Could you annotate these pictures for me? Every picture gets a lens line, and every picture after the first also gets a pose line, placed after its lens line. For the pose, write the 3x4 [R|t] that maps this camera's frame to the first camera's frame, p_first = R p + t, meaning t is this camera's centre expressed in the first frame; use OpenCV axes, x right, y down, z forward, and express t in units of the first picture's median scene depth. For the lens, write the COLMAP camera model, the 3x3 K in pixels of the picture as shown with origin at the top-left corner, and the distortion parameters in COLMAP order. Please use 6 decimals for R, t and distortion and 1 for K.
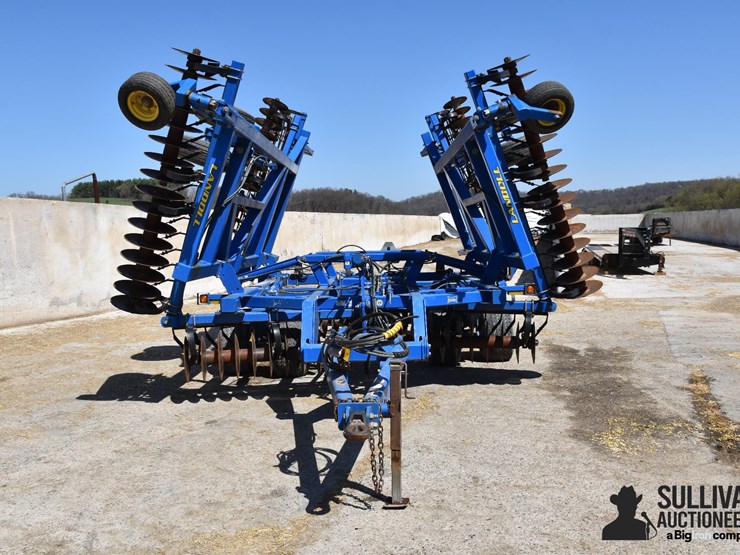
lens RADIAL K [[652.6, 0, 368.8], [0, 652.6, 280.4], [0, 0, 1]] dist [-0.149603, 0.103376]
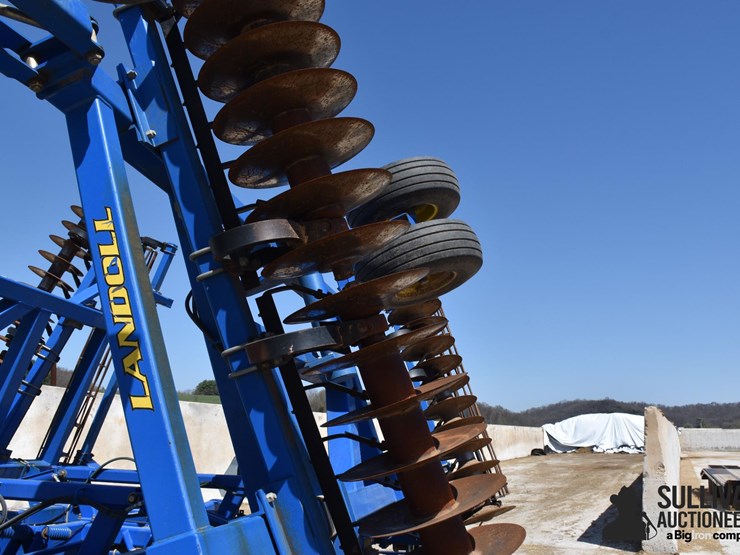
lens RADIAL K [[652.6, 0, 368.8], [0, 652.6, 280.4], [0, 0, 1]] dist [-0.149603, 0.103376]
pose [[0.984080, -0.000979, -0.177721, 0.320838], [-0.054726, 0.949726, -0.308263, -0.055929], [0.169088, 0.313082, 0.934553, 0.671159]]
